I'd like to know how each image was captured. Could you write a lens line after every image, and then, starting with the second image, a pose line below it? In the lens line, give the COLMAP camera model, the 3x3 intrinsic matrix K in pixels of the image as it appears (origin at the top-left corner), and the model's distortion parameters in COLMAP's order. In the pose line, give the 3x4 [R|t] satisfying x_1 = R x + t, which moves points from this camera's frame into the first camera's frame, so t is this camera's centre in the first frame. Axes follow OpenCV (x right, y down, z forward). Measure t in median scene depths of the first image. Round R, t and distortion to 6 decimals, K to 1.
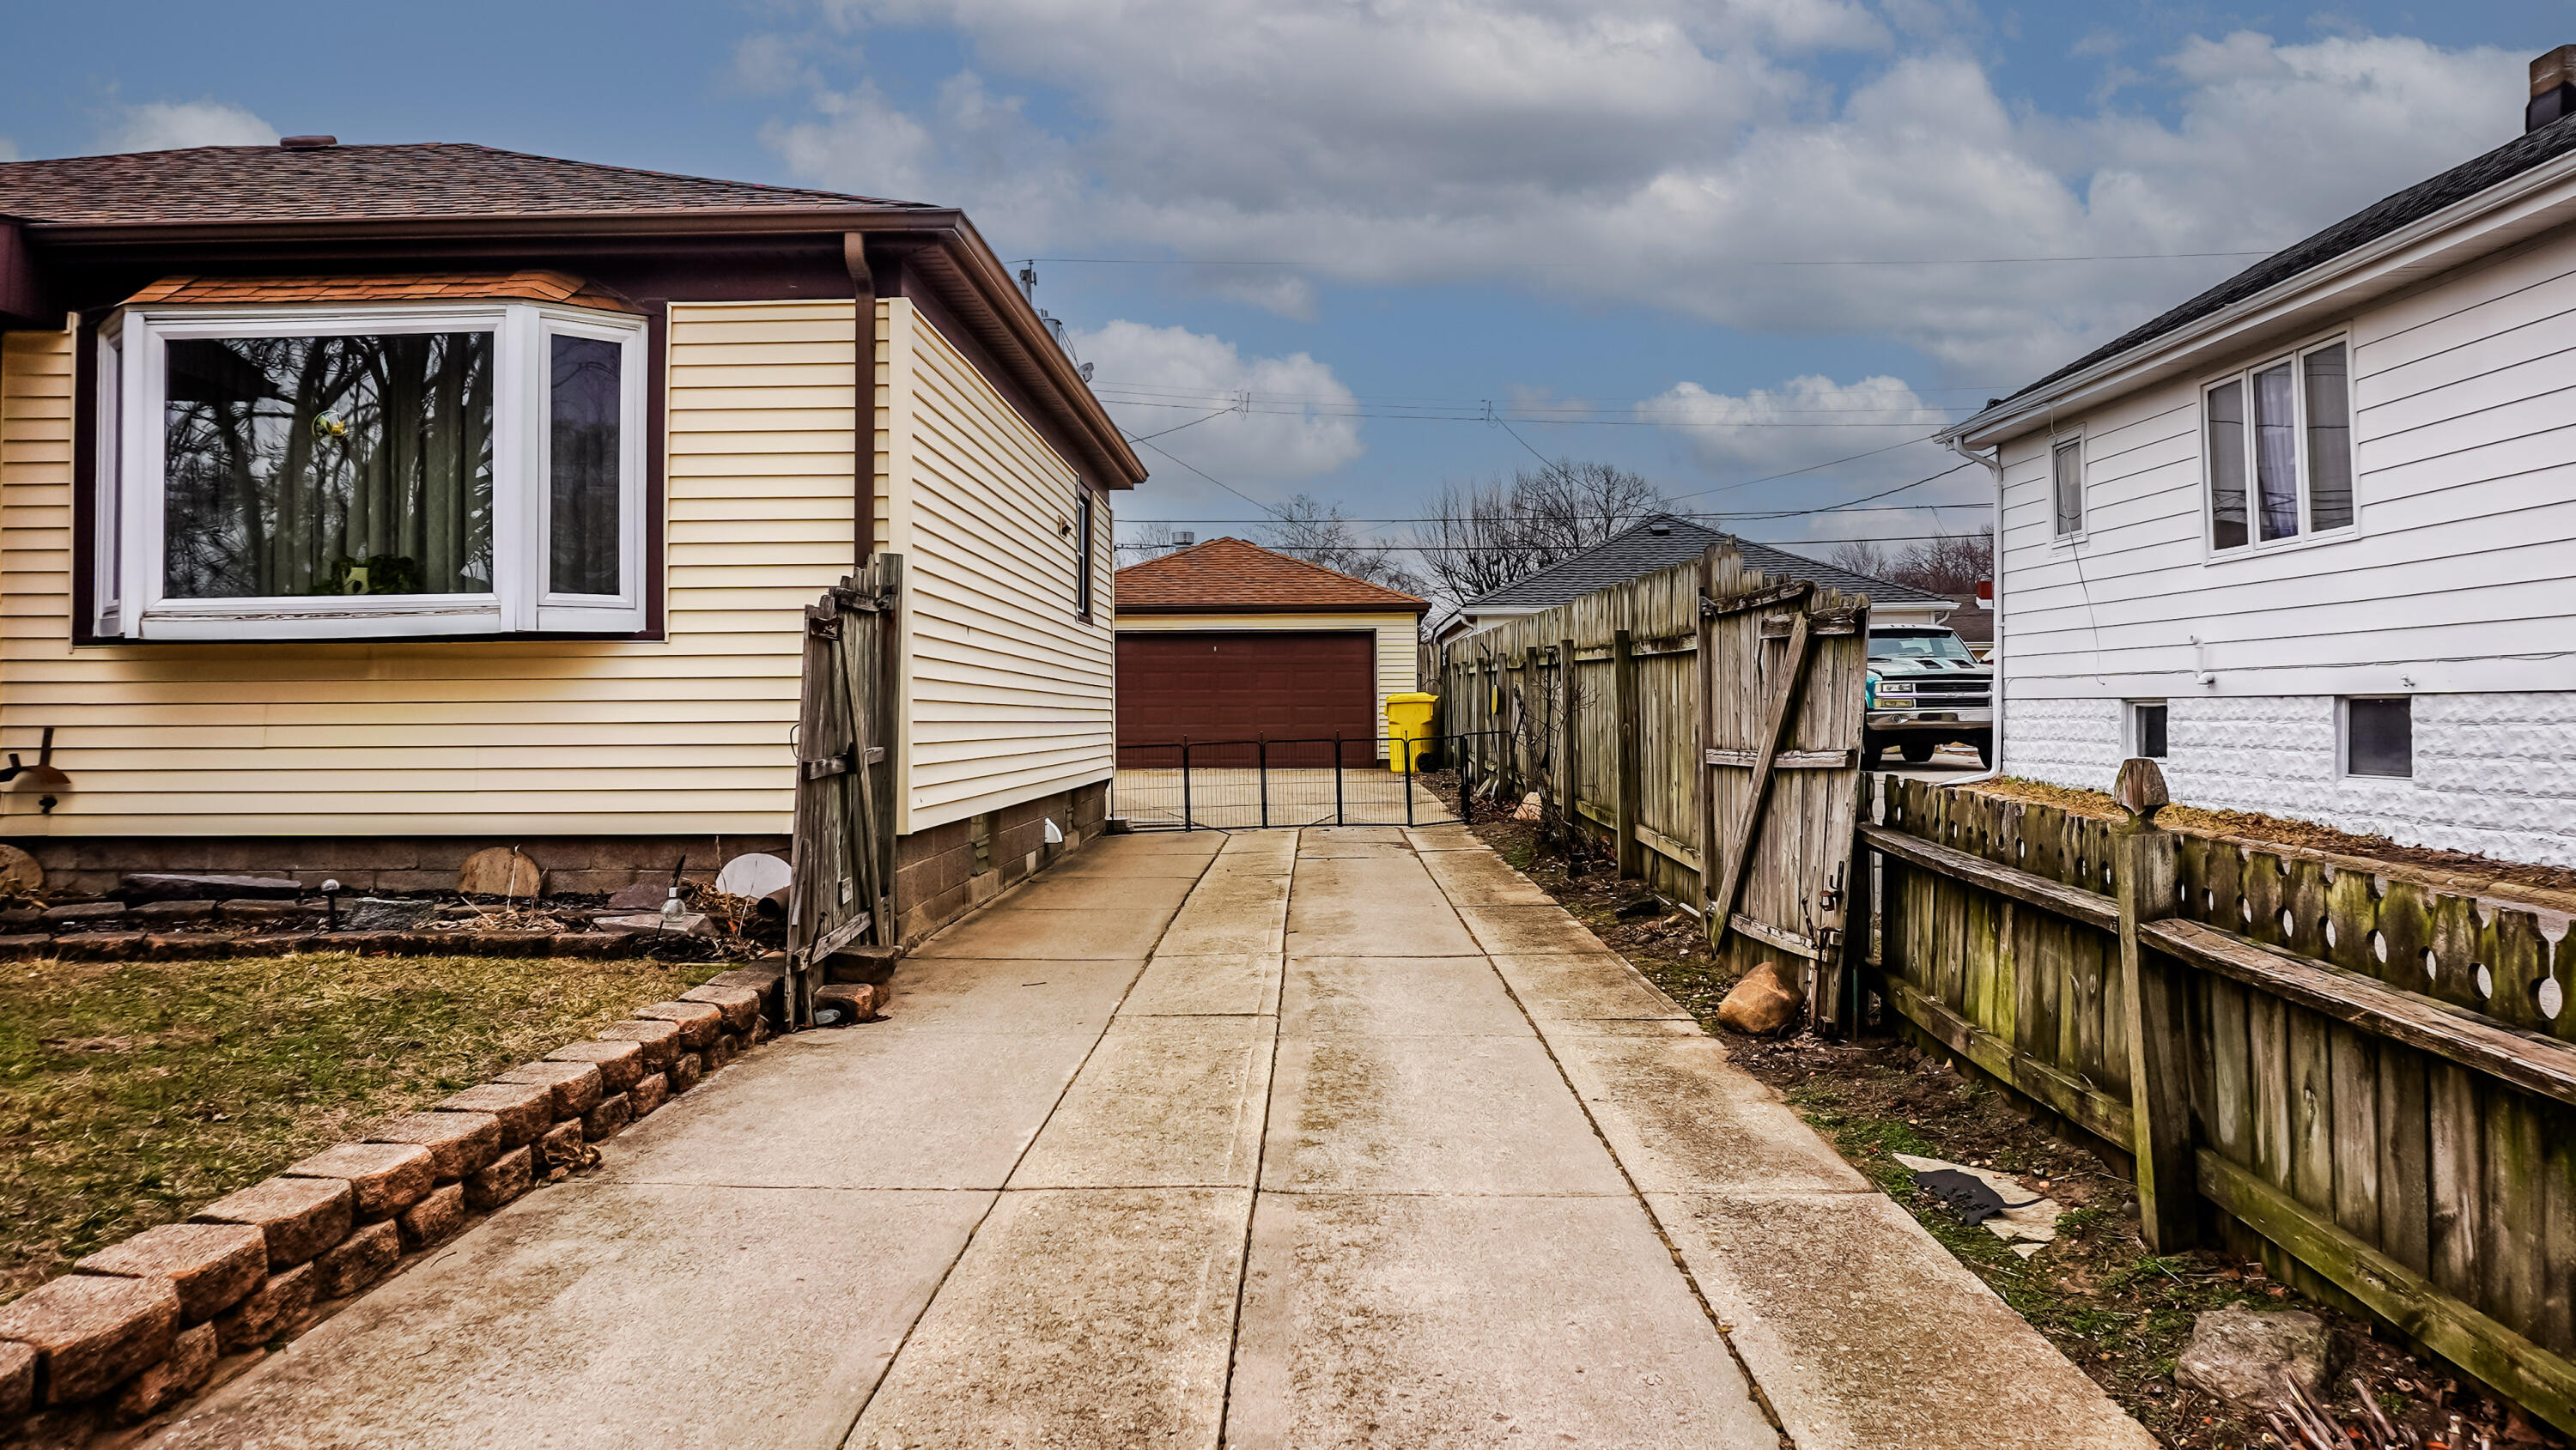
lens RADIAL K [[1780.6, 0, 1261.9], [0, 1780.6, 699.2], [0, 0, 1]] dist [-0.016466, 0.006165]
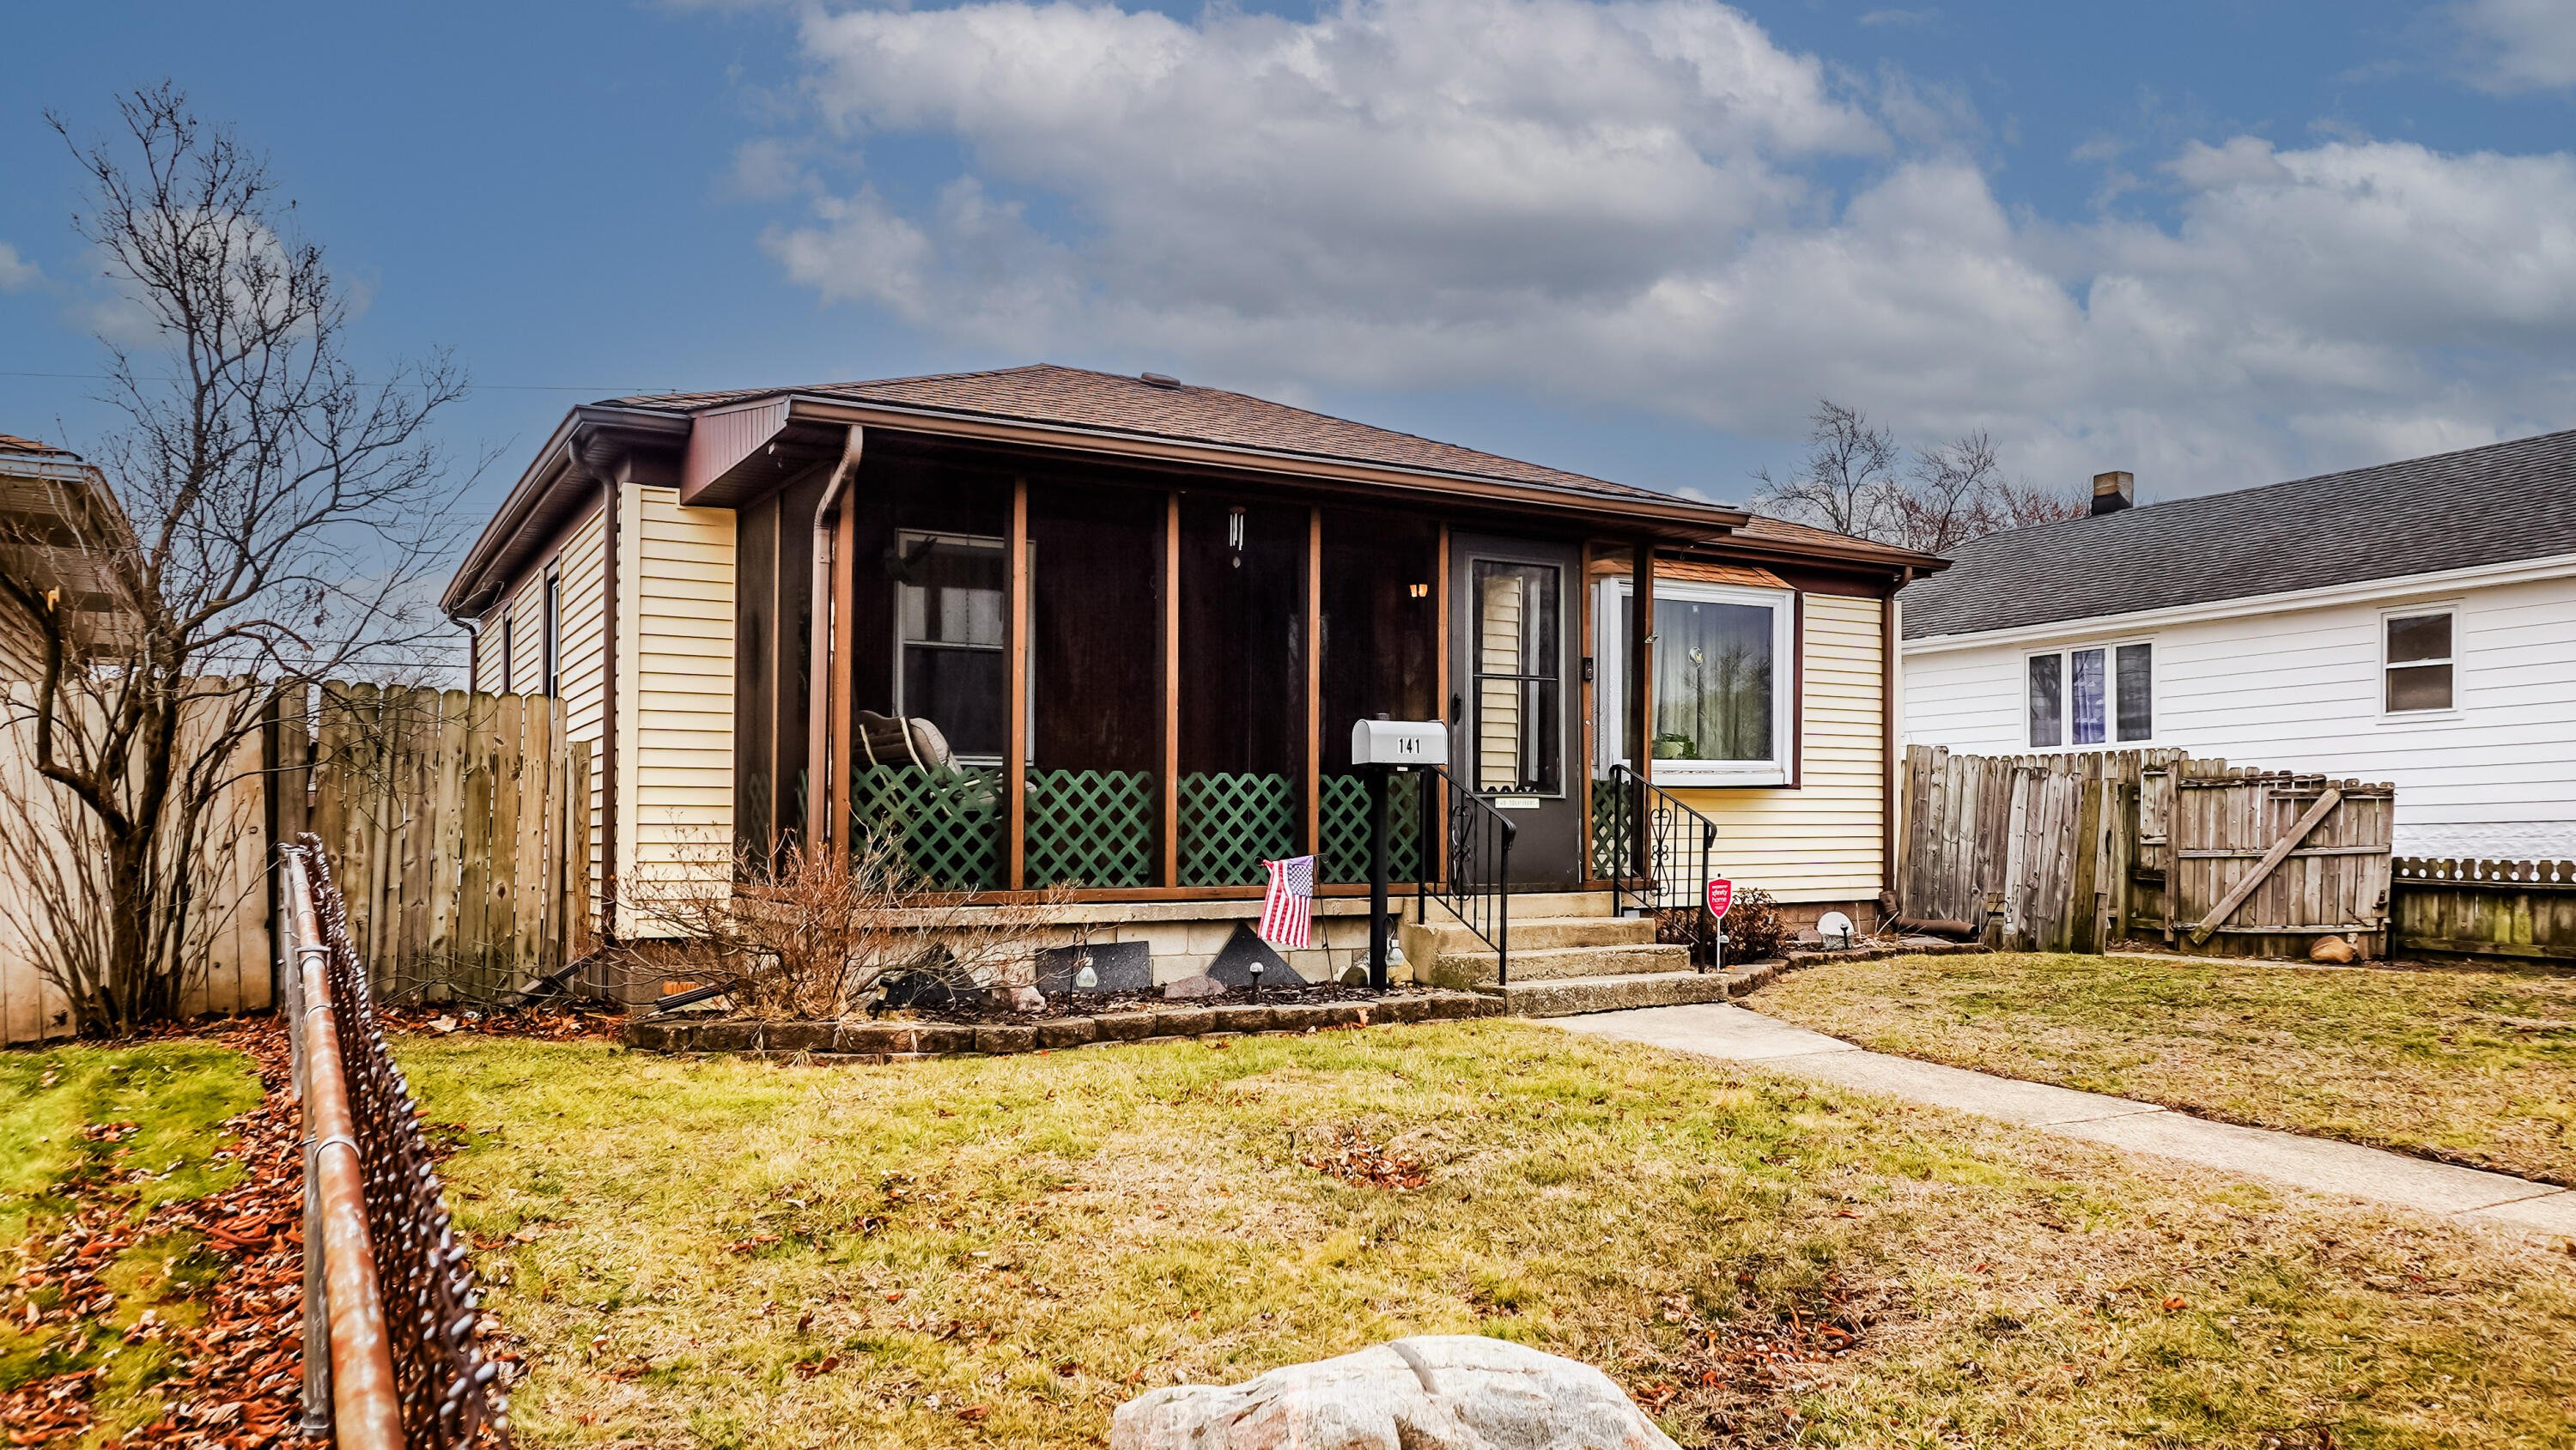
lens RADIAL K [[1754.2, 0, 1306.6], [0, 1754.2, 832.0], [0, 0, 1]] dist [-0.012020, -0.001994]
pose [[0.837180, 0.003288, 0.546918, -1.731223], [-0.004362, 0.999990, 0.000665, 0.009537], [-0.546911, -0.002942, 0.837186, -0.163865]]
